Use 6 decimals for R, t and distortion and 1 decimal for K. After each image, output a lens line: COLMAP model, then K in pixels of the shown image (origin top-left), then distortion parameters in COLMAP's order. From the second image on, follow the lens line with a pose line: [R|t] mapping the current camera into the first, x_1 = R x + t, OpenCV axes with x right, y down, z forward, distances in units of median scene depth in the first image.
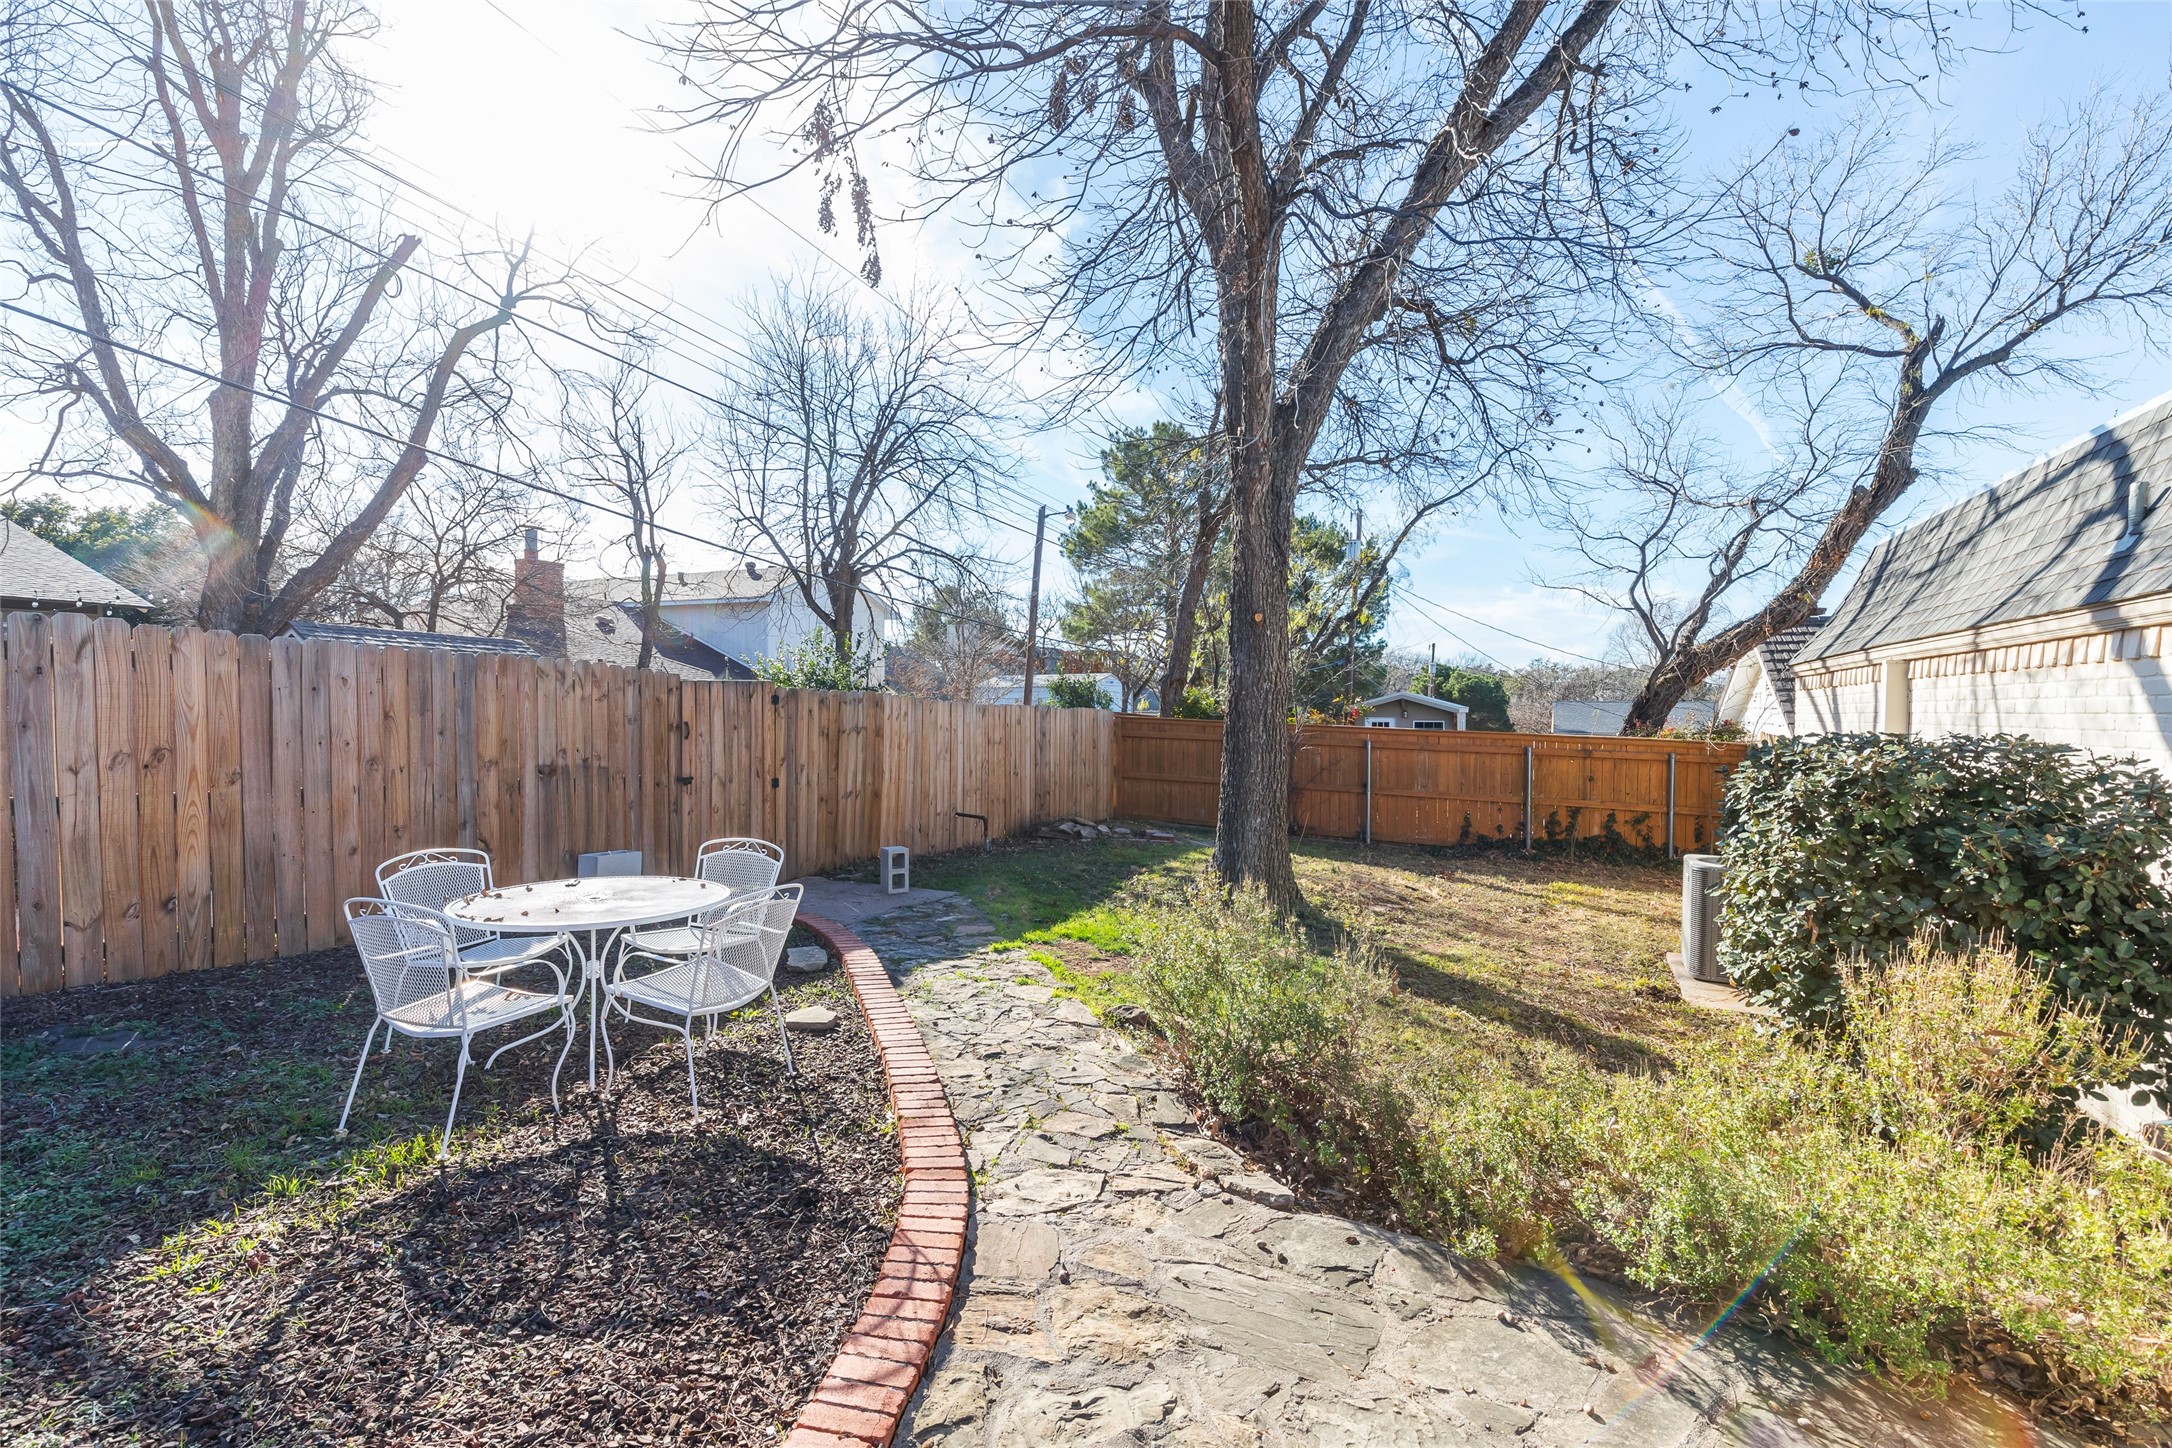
lens RADIAL K [[1008.0, 0, 1086.0], [0, 1008.0, 724.0], [0, 0, 1]] dist [0.004102, 0.000423]
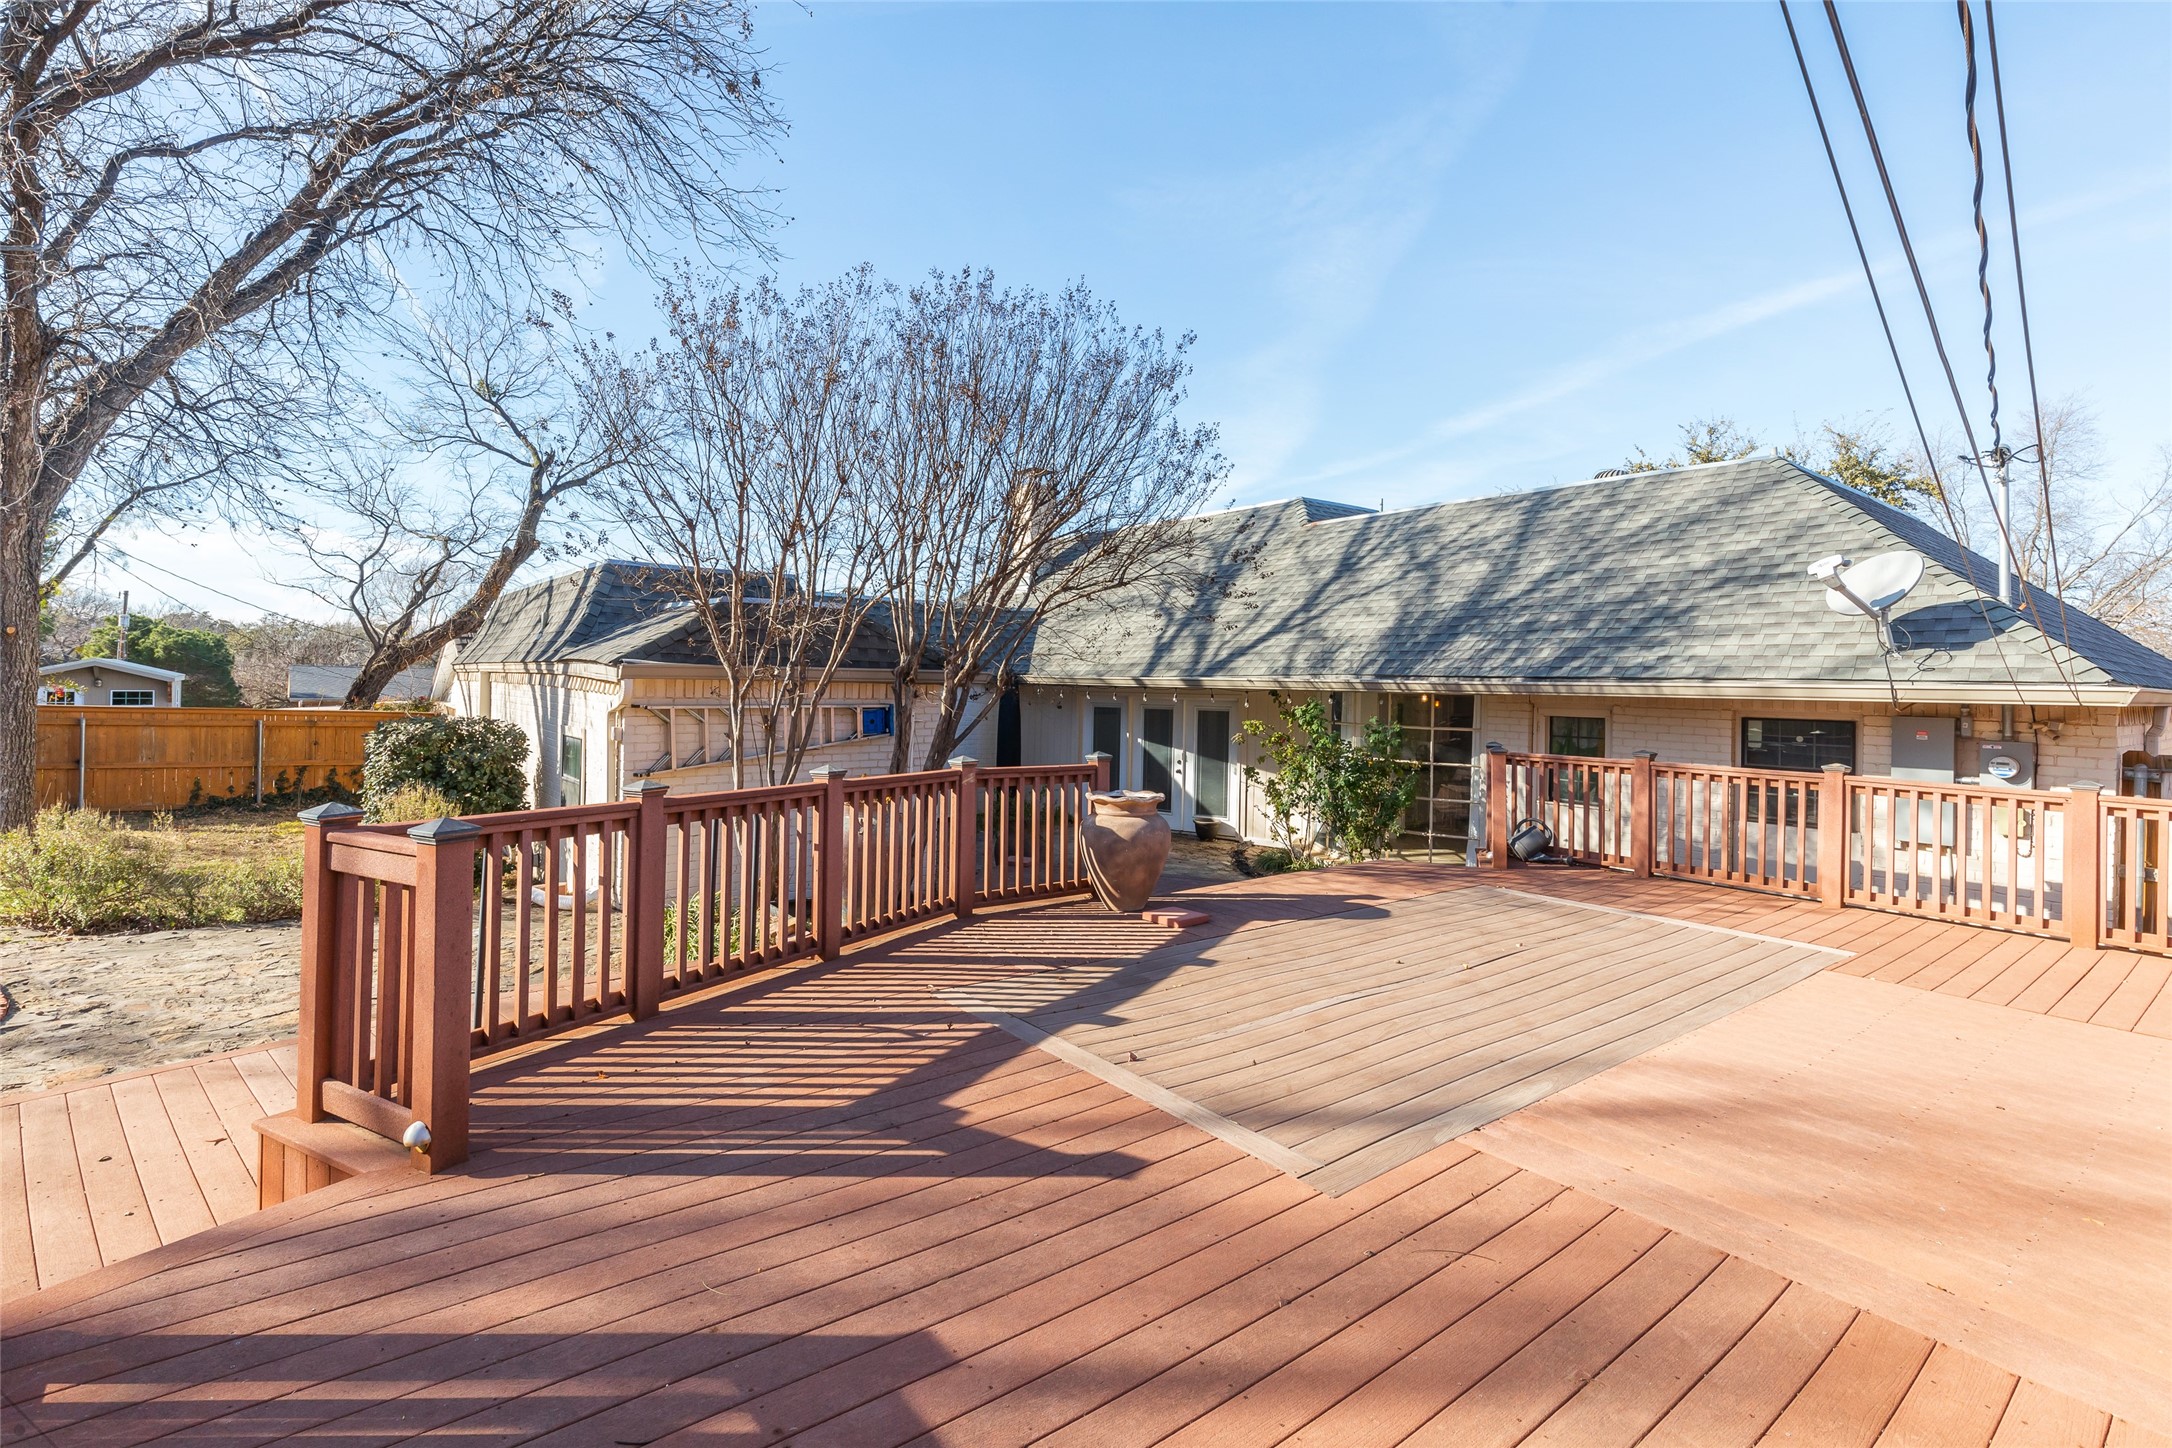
lens RADIAL K [[1040.7, 0, 1084.8], [0, 1040.7, 679.8], [0, 0, 1]] dist [0.002942, -0.000233]
pose [[0.468961, 0.000466, 0.883219, -0.212819], [0.000947, 0.999999, -0.001030, -0.024155], [-0.883219, 0.001320, 0.468960, -0.486443]]
